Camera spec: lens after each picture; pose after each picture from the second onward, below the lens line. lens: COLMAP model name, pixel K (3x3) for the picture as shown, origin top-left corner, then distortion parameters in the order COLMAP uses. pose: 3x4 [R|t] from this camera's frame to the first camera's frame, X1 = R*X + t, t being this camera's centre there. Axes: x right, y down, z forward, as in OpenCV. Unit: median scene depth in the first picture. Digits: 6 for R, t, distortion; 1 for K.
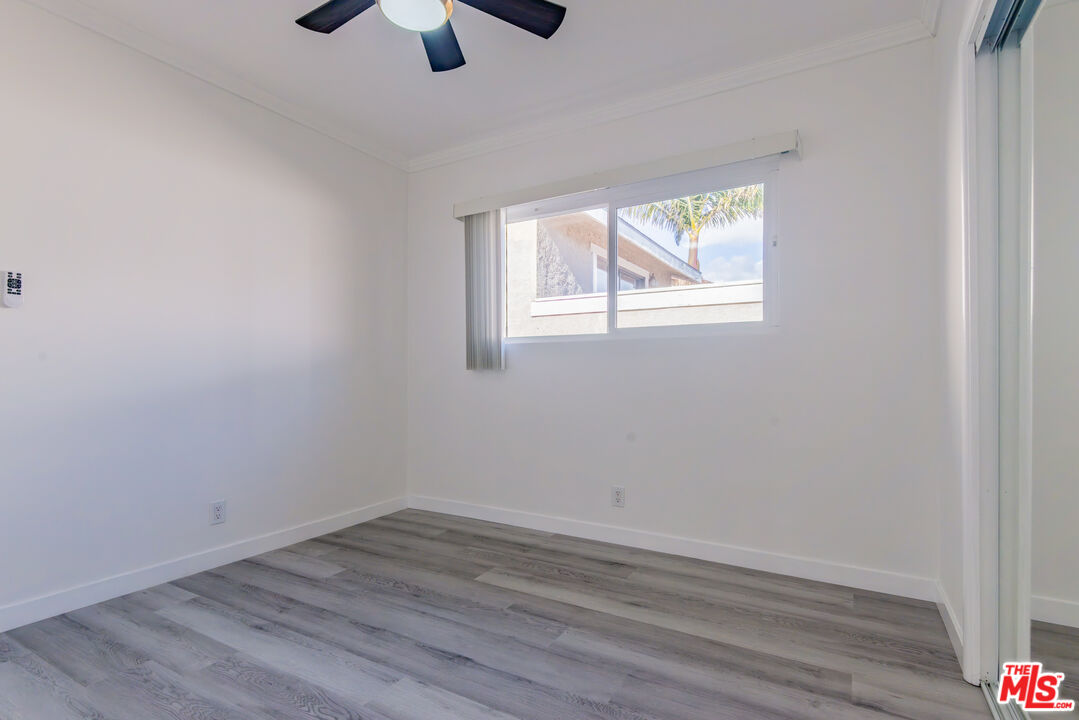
lens RADIAL K [[517.9, 0, 544.2], [0, 517.9, 373.2], [0, 0, 1]] dist [0.040002, -0.023708]
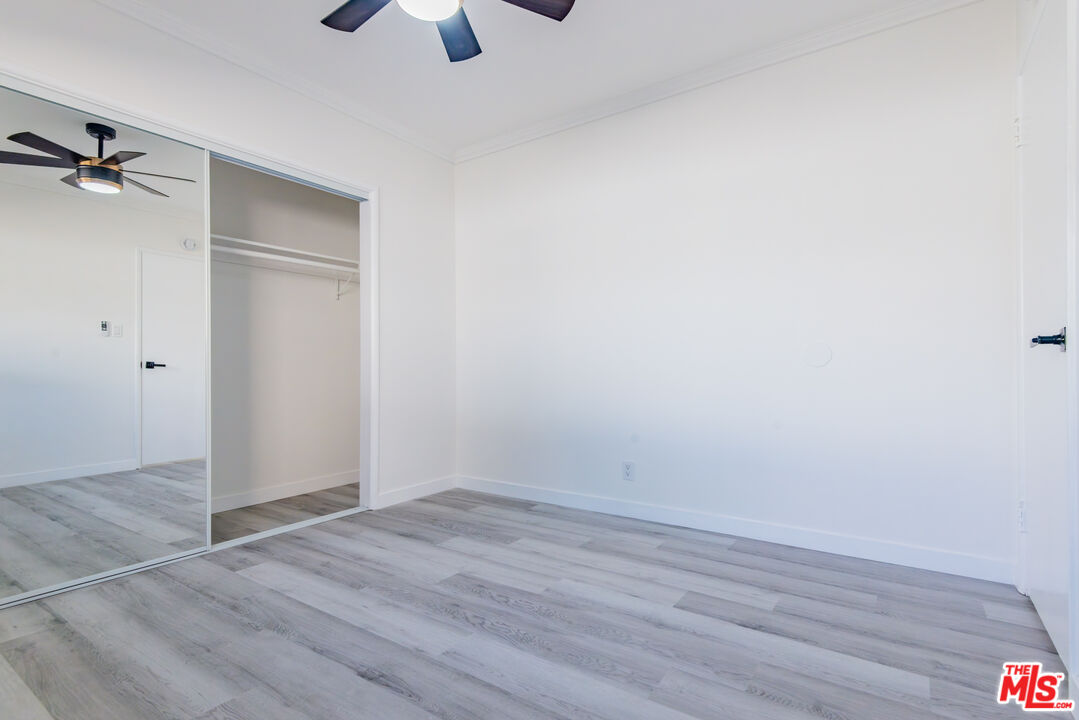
lens RADIAL K [[516.5, 0, 558.1], [0, 516.5, 382.9], [0, 0, 1]] dist [0.034134, -0.016341]
pose [[-0.998467, 0.007156, 0.054879, -0.374125], [0.008850, 0.999490, 0.030694, 0.034720], [-0.054631, 0.031133, -0.998021, 1.322301]]
